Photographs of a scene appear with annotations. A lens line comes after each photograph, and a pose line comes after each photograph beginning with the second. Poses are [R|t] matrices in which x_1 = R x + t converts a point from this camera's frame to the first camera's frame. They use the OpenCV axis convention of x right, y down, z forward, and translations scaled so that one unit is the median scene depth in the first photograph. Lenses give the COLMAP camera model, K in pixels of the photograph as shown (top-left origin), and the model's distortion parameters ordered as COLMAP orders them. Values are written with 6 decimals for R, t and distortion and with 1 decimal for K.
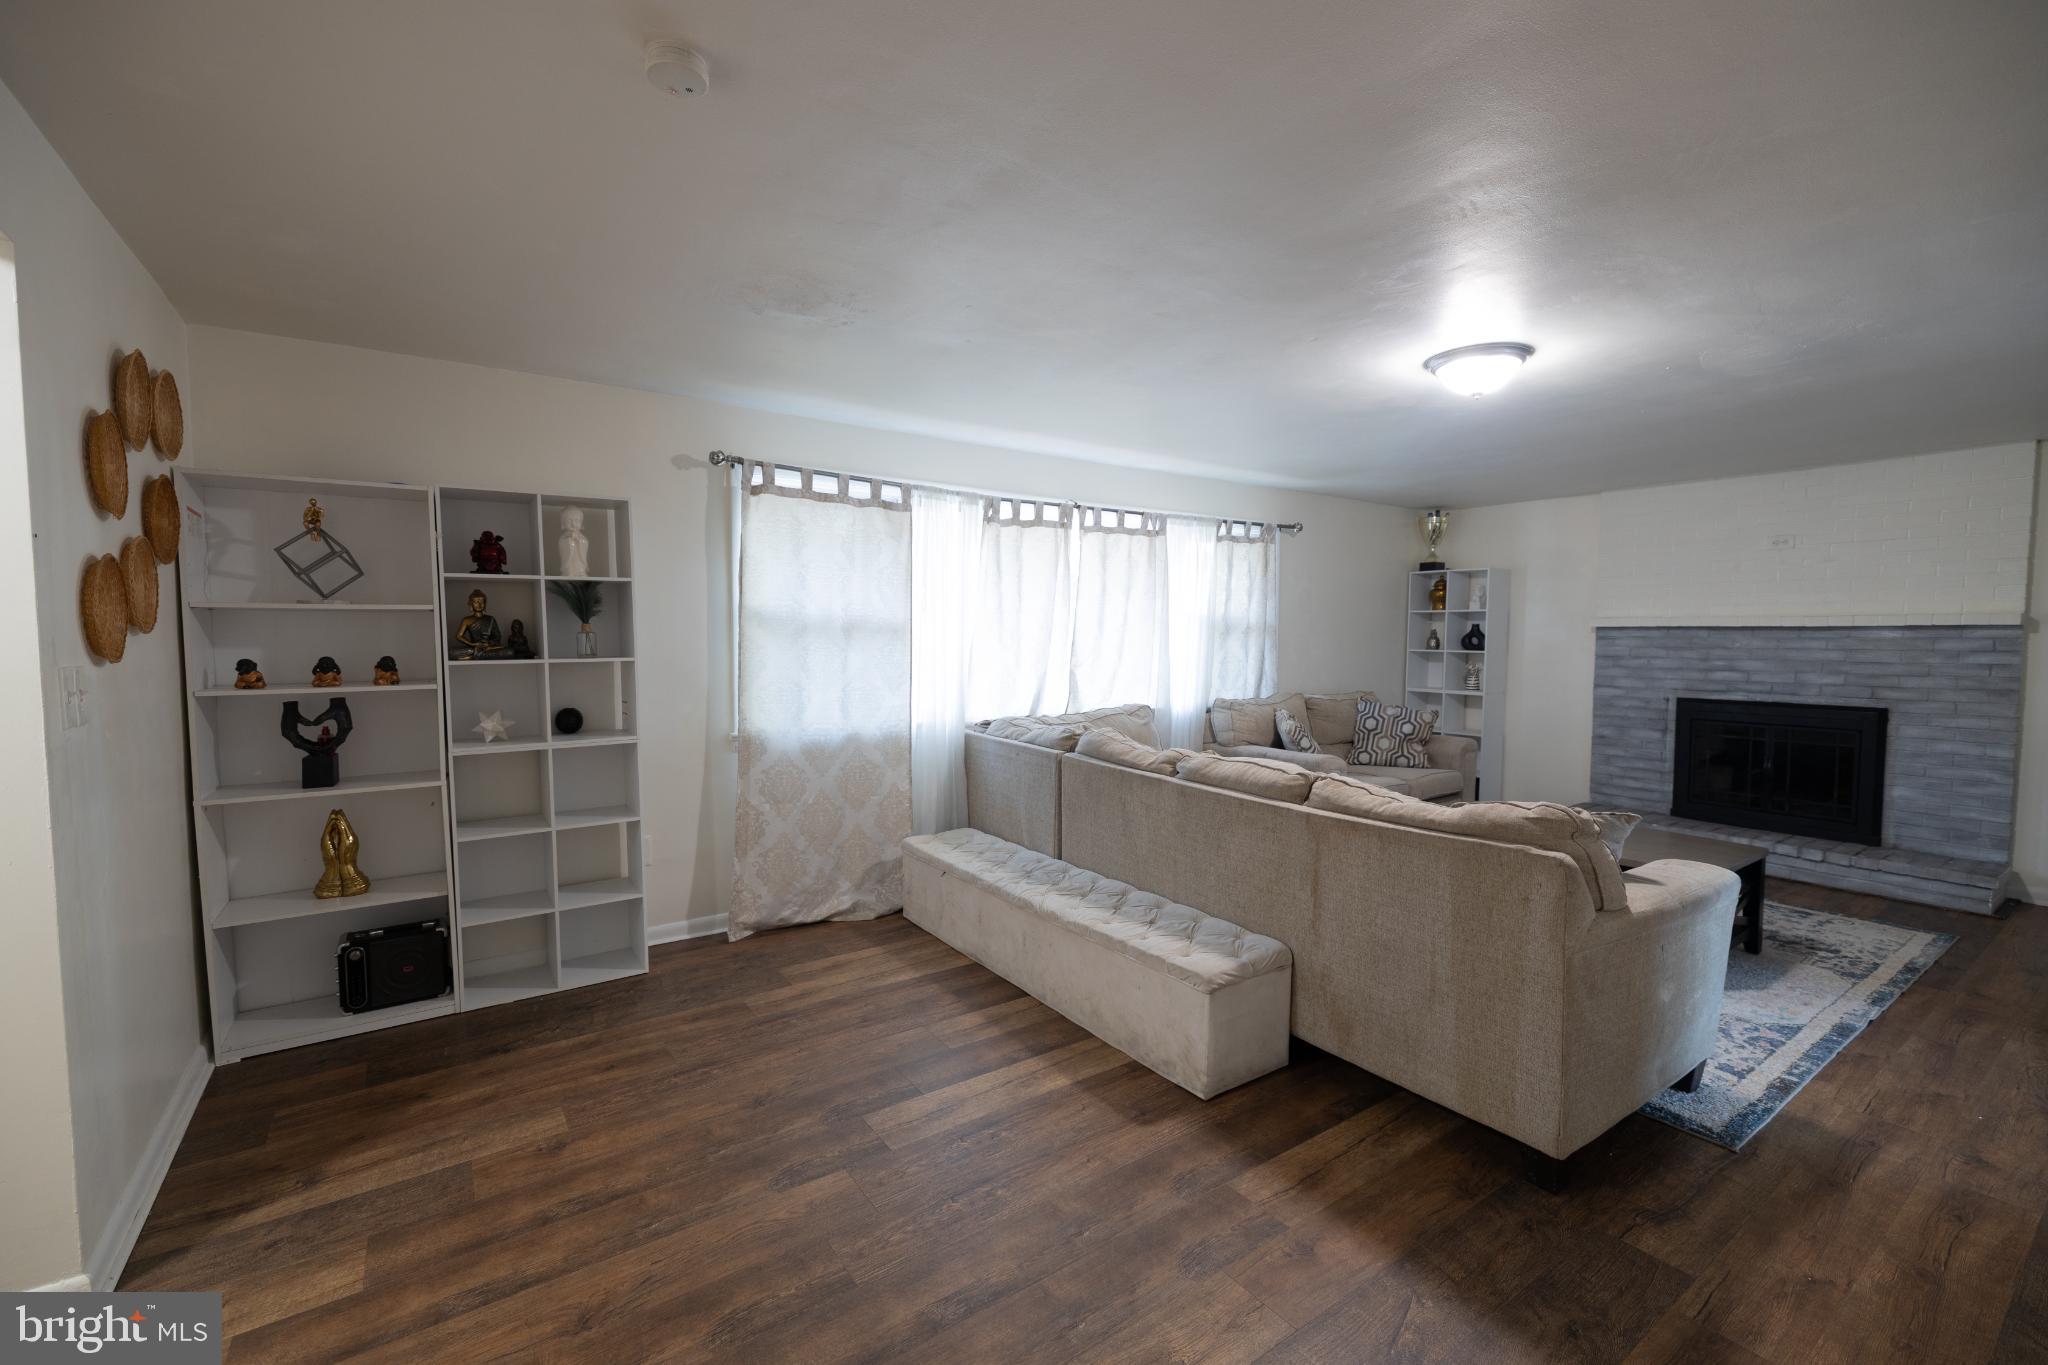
lens RADIAL K [[860.1, 0, 1021.5], [0, 860.1, 676.1], [0, 0, 1]] dist [0.004178, -0.000534]
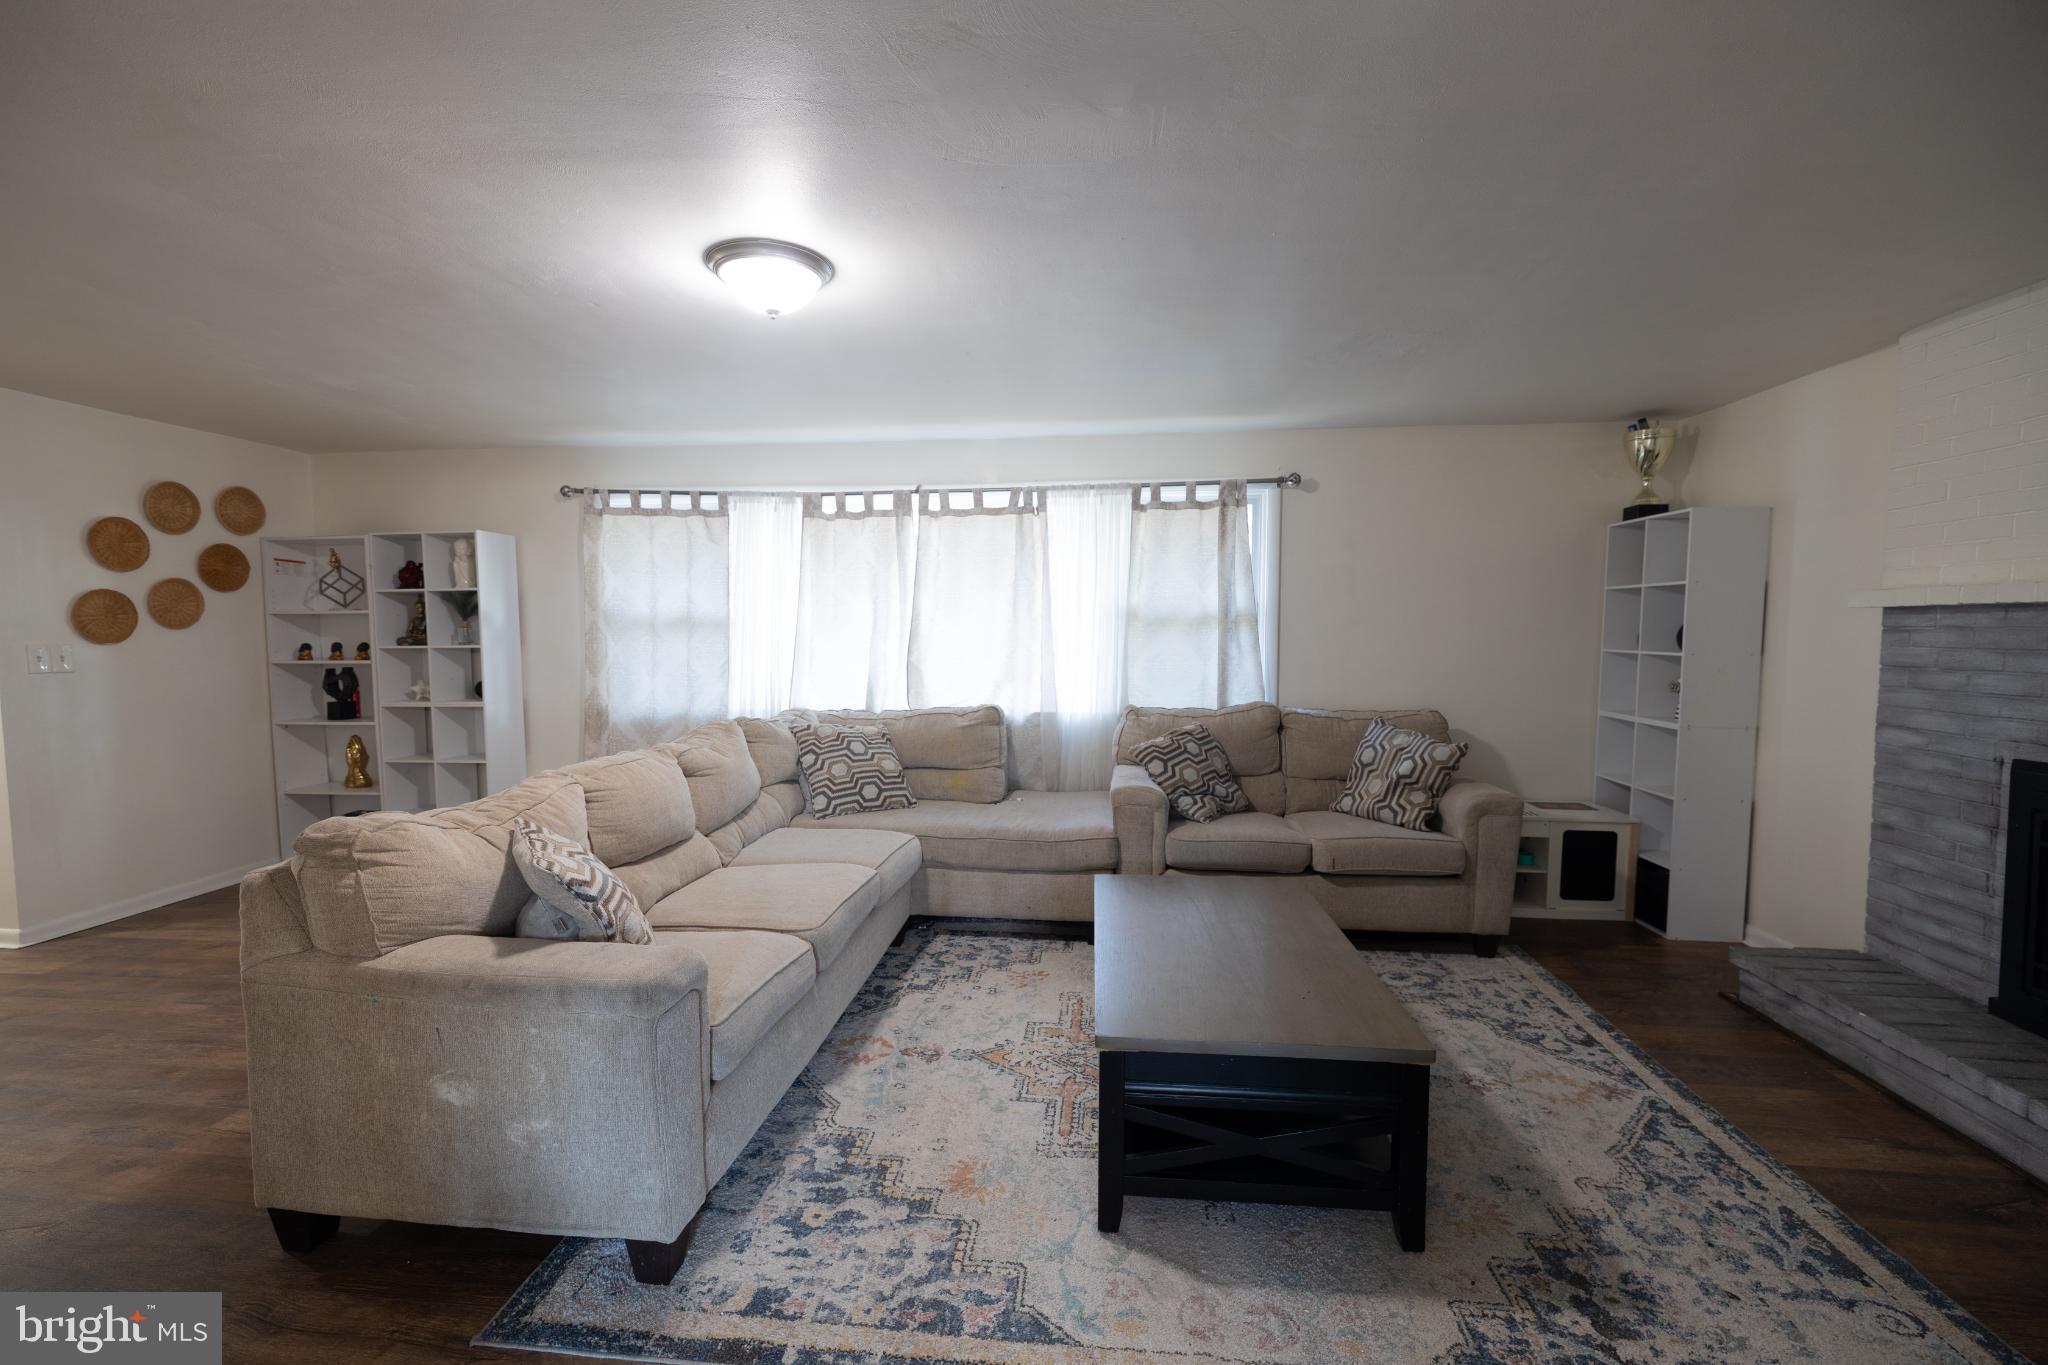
lens RADIAL K [[860.1, 0, 1012.9], [0, 860.1, 680.7], [0, 0, 1]] dist [0.004178, -0.000534]
pose [[0.754424, 0.035953, -0.655402, 0.751160], [-0.028518, 0.999351, 0.021993, -0.013198], [0.655768, 0.002099, 0.754960, 0.349480]]
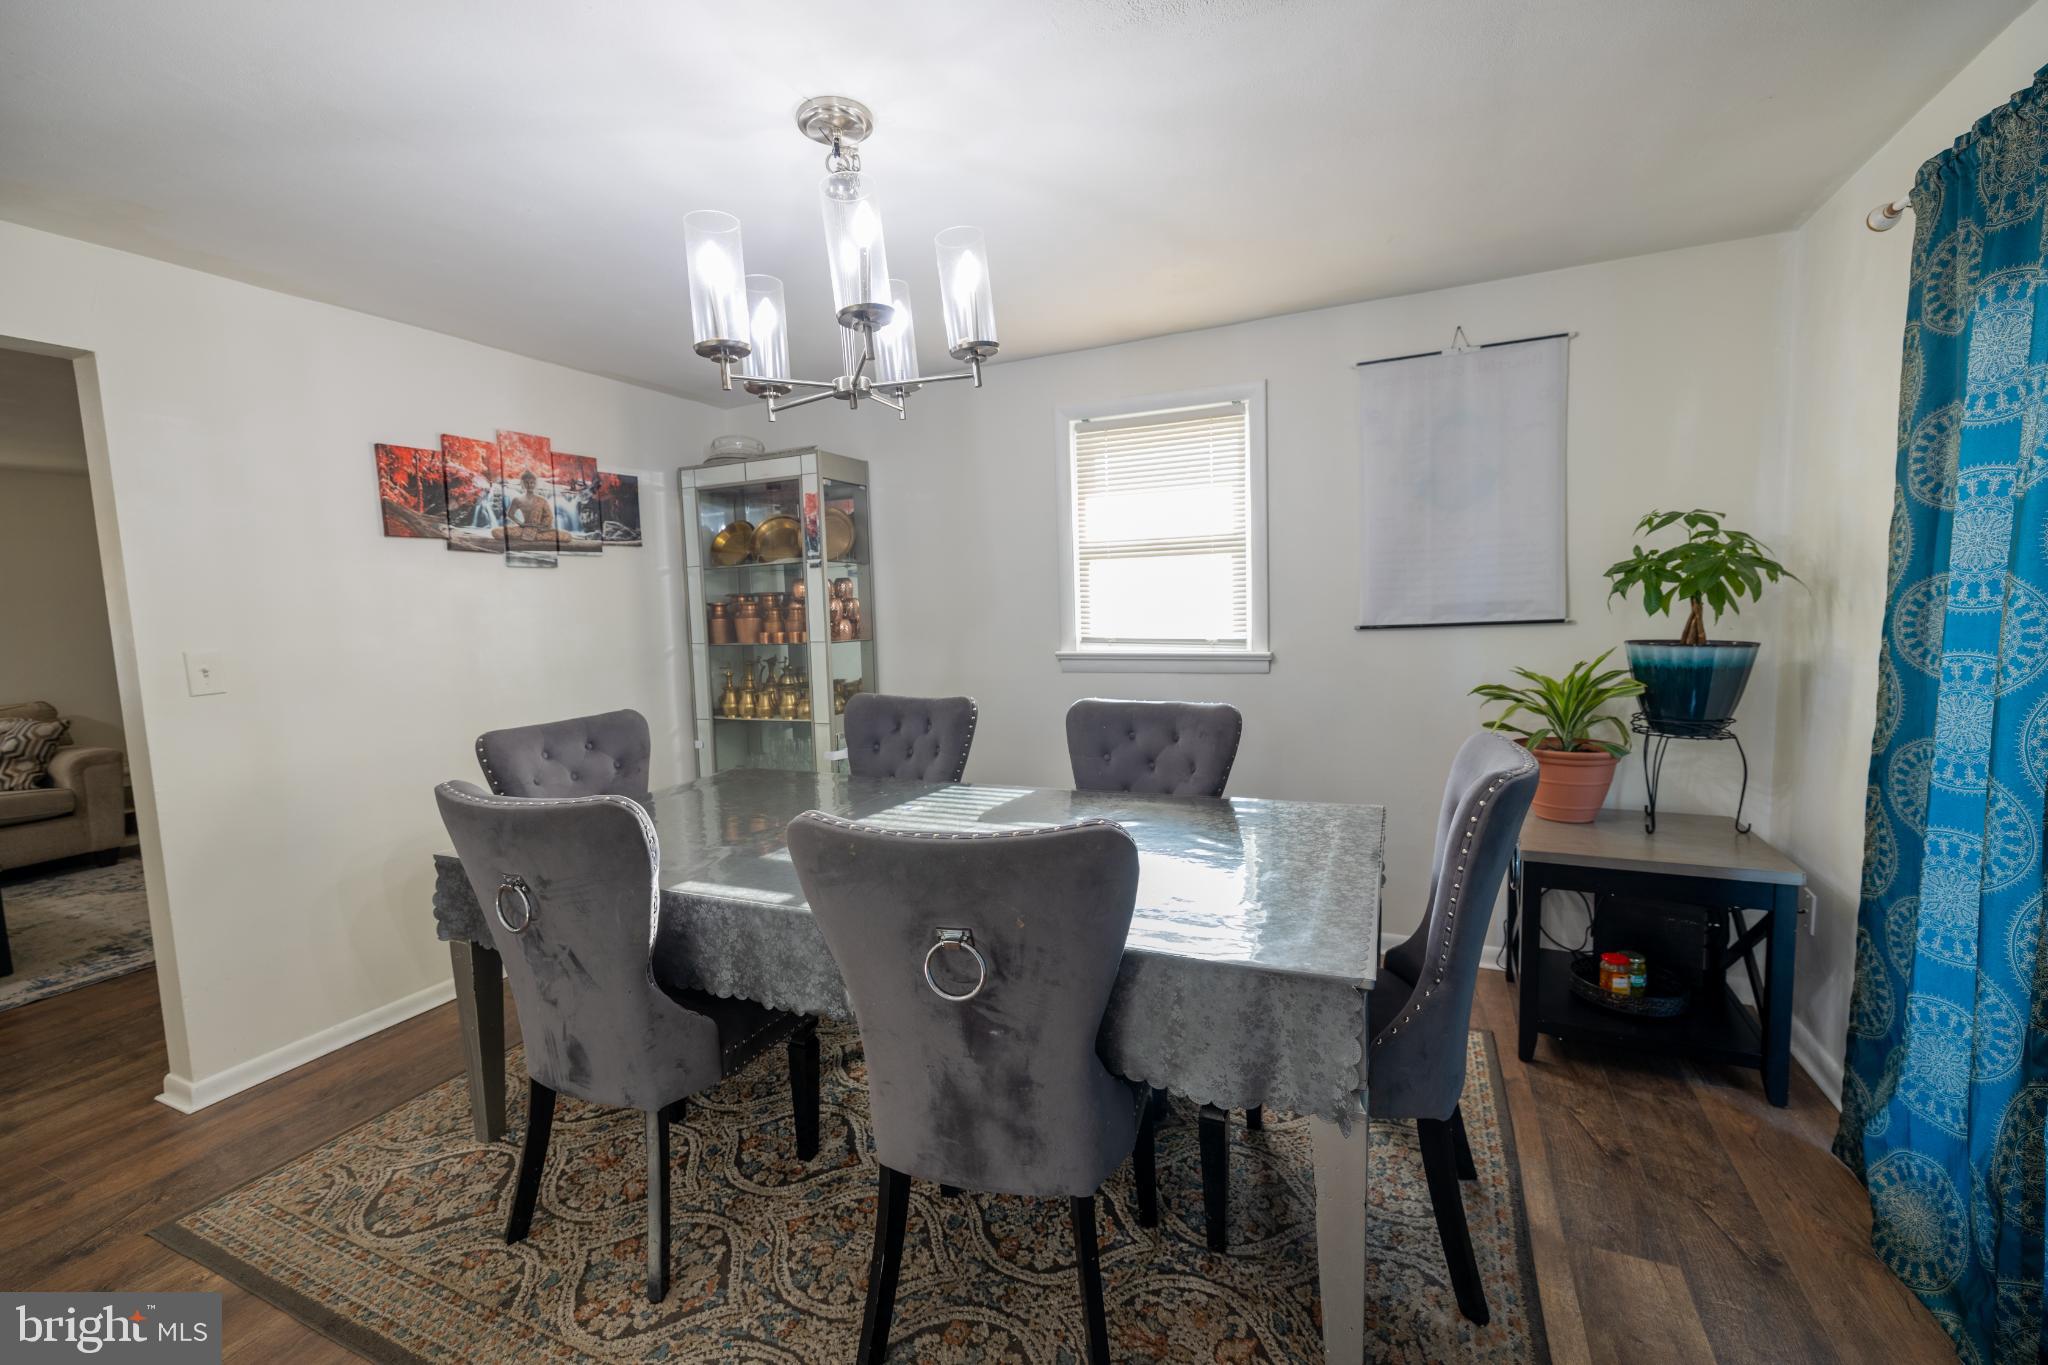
lens RADIAL K [[860.1, 0, 1011.5], [0, 860.1, 682.7], [0, 0, 1]] dist [0.004178, -0.000534]
pose [[0.867724, -0.081798, 0.490270, 1.030742], [0.061751, 0.996465, 0.056960, 0.013806], [-0.493196, -0.019151, 0.869707, -0.262292]]
